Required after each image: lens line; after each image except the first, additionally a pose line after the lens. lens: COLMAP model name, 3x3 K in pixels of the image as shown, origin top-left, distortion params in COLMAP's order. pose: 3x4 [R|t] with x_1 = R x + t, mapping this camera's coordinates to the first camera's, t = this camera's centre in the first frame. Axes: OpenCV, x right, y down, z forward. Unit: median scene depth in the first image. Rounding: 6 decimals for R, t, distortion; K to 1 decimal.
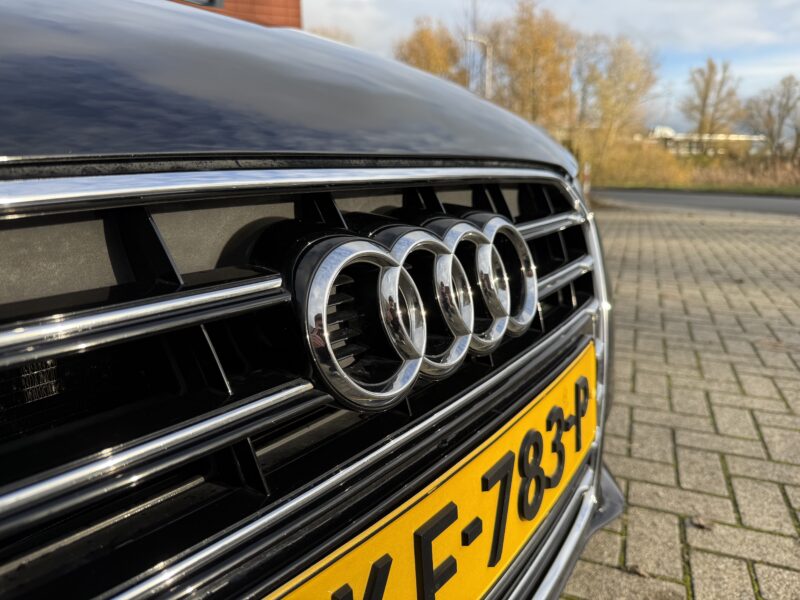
lens RADIAL K [[552.3, 0, 400.0], [0, 552.3, 300.0], [0, 0, 1]] dist [-0.004639, -0.006448]
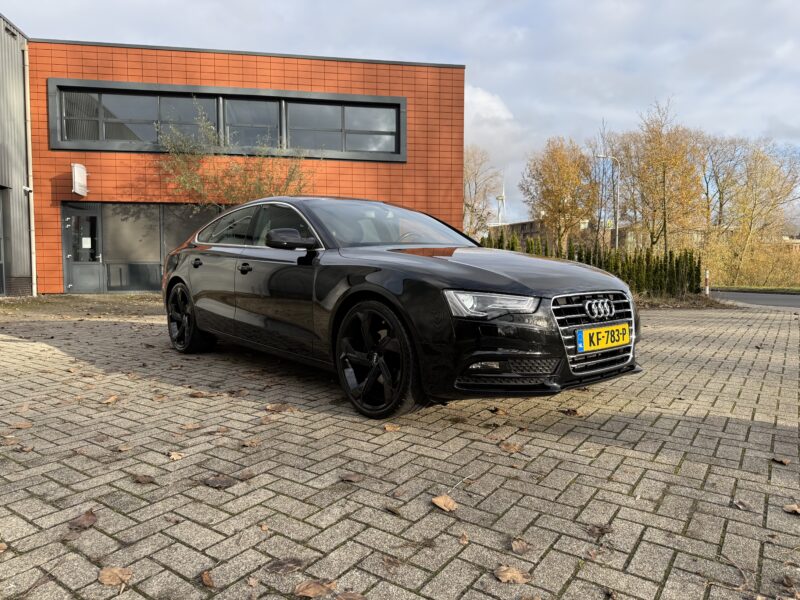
lens RADIAL K [[552.3, 0, 400.0], [0, 552.3, 300.0], [0, 0, 1]] dist [-0.004639, -0.006448]
pose [[0.974545, 0.021841, -0.223126, -0.677686], [-0.059912, 0.984419, -0.165316, 0.969951], [0.216039, 0.174476, 0.960669, -5.176766]]
